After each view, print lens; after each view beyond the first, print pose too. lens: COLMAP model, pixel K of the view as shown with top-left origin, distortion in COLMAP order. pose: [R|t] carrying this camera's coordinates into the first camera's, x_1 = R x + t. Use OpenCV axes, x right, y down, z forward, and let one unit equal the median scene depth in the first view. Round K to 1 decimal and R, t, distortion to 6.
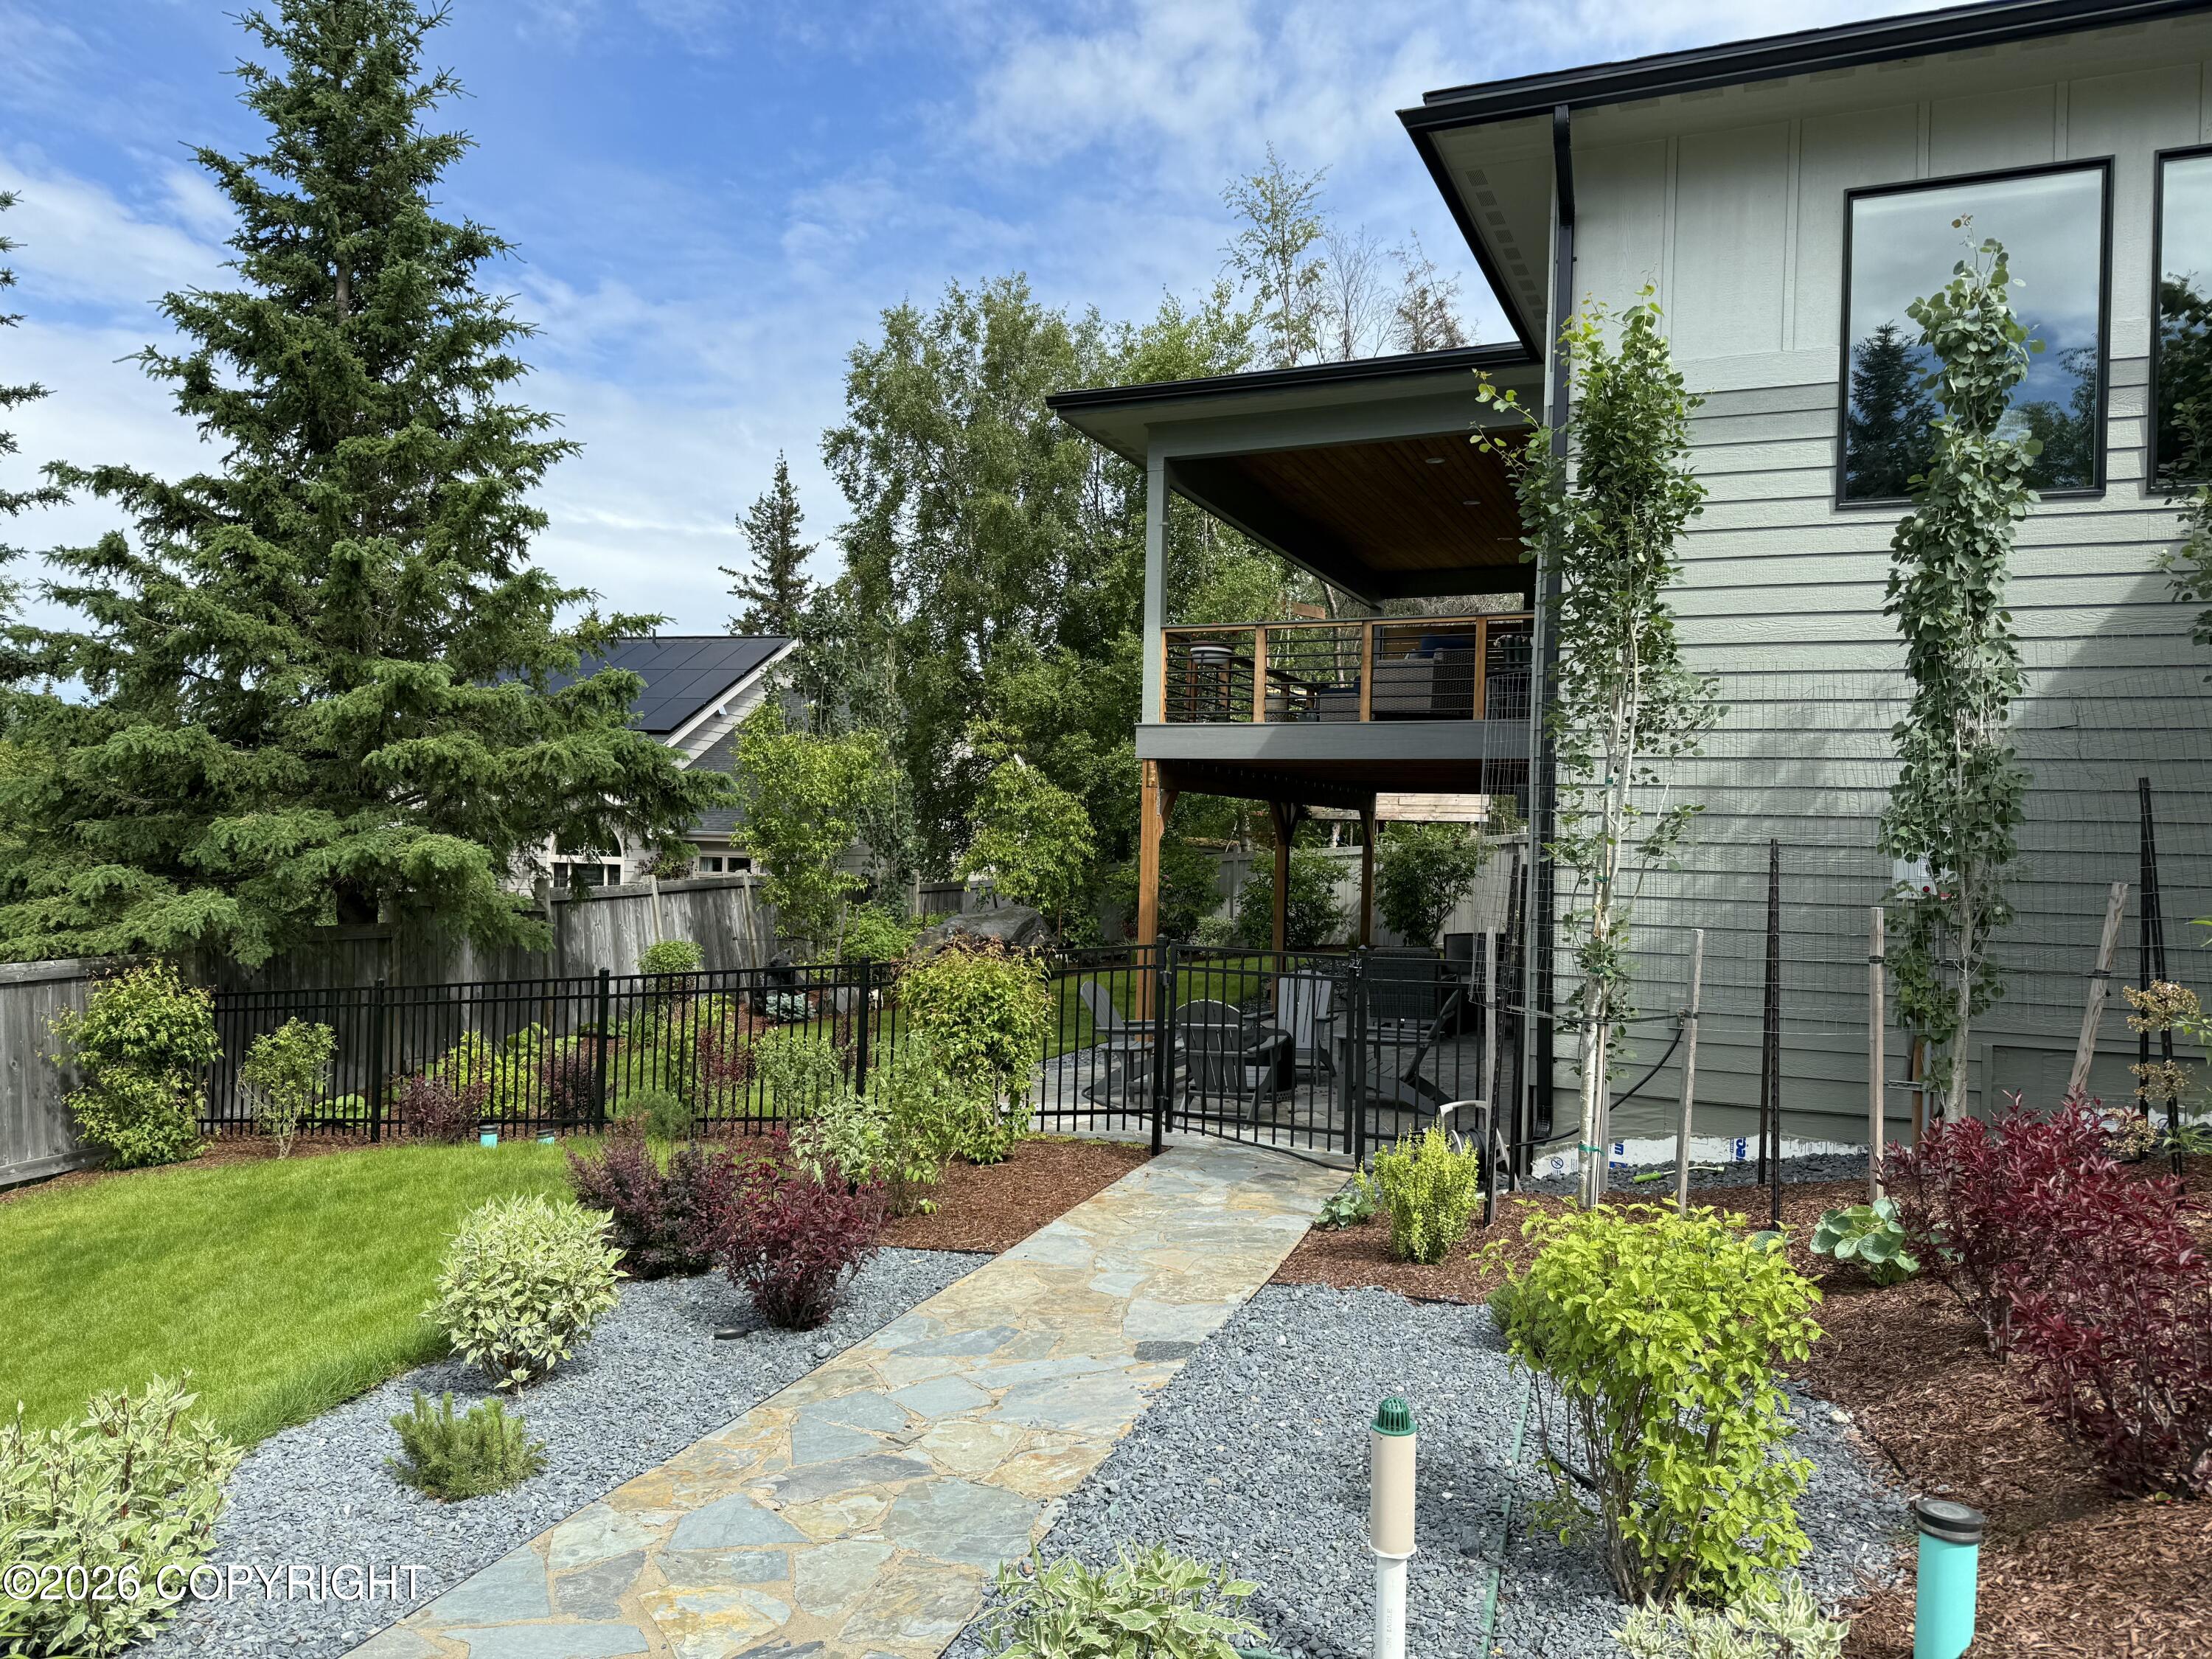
lens RADIAL K [[1547.2, 0, 1114.4], [0, 1547.2, 845.4], [0, 0, 1]] dist [0.072547, -0.089733]
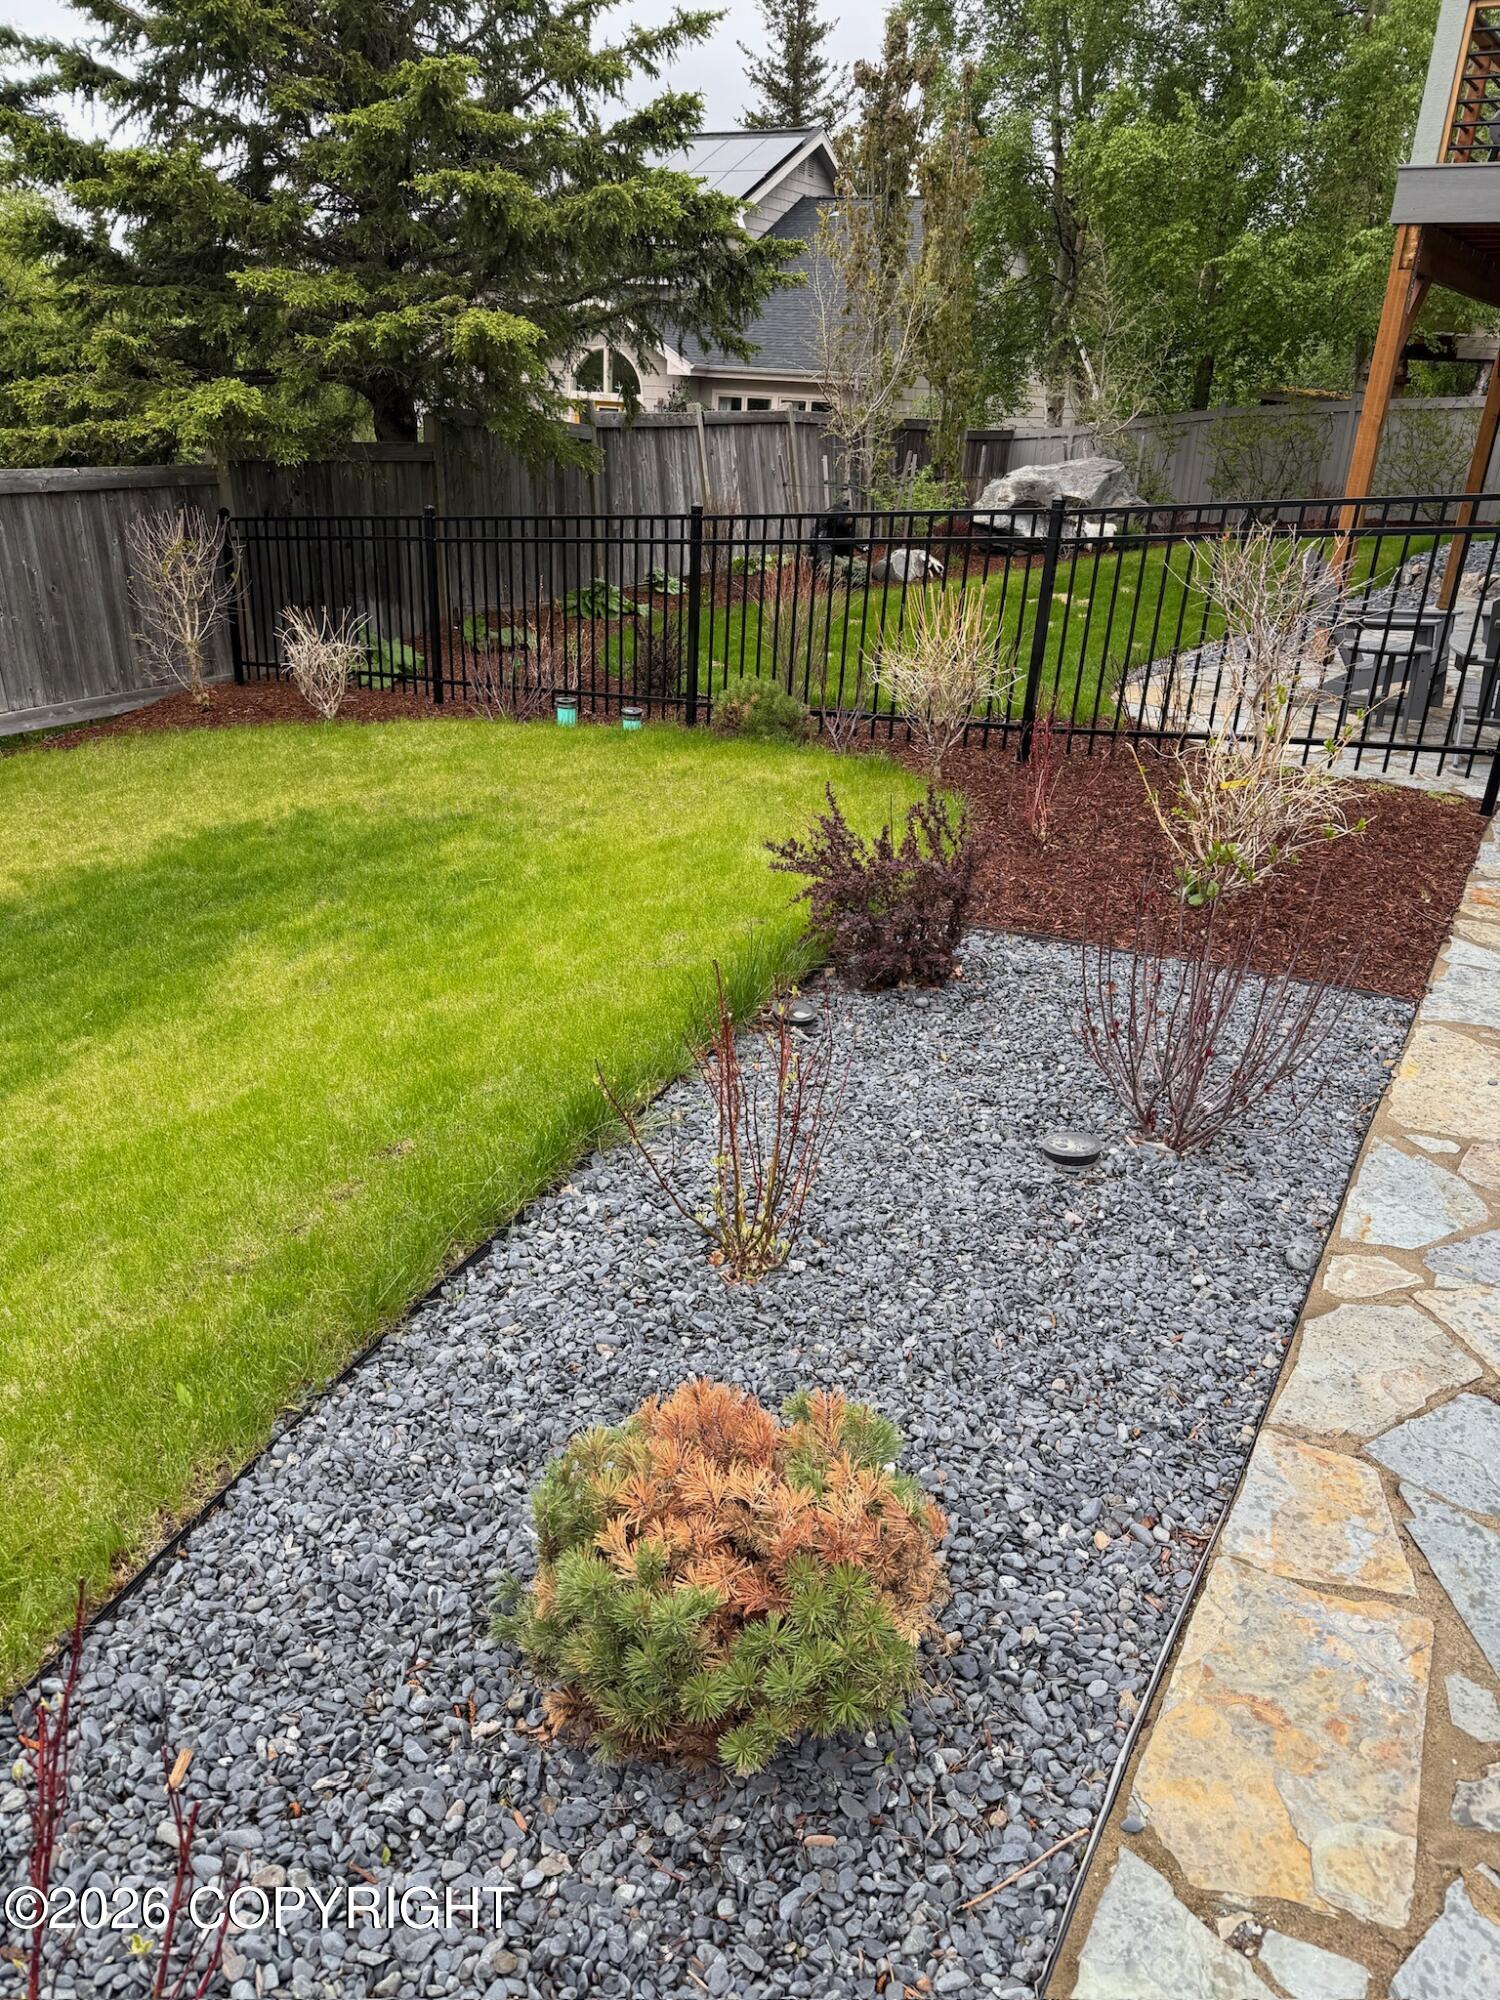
lens RADIAL K [[1392.3, 0, 768.2], [0, 1392.3, 1010.2], [0, 0, 1]] dist [0.011917, -0.006334]
pose [[0.978052, 0.102786, -0.181243, -0.097964], [-0.022032, 0.915996, 0.400583, 0.021051], [0.207192, -0.387798, 0.898156, 0.199769]]
